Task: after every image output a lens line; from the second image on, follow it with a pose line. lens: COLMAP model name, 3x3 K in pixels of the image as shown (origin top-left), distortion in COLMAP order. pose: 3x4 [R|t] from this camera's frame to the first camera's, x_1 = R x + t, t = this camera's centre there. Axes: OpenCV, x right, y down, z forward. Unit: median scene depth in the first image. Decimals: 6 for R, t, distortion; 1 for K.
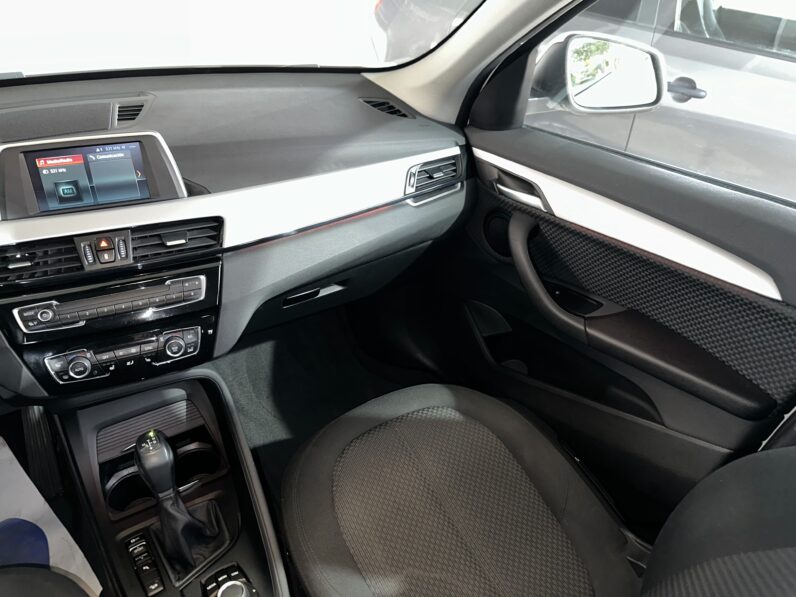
lens RADIAL K [[562.7, 0, 397.6], [0, 562.7, 305.8], [0, 0, 1]] dist [0.019068, -0.029493]
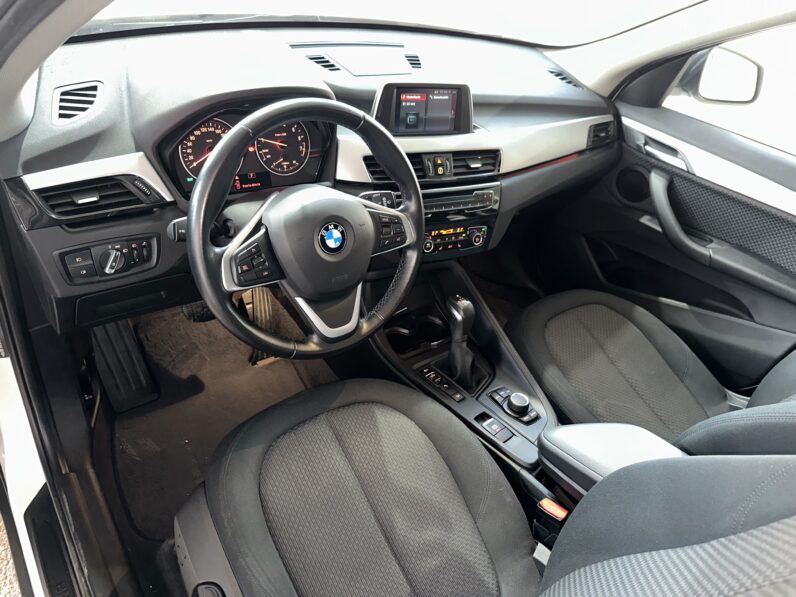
lens RADIAL K [[562.7, 0, 395.1], [0, 562.7, 306.3], [0, 0, 1]] dist [0.019068, -0.029493]
pose [[0.986253, 0.074203, 0.147645, -0.781961], [-0.087247, 0.992646, 0.083917, 0.139157], [-0.140333, -0.095644, 0.985474, -0.404487]]
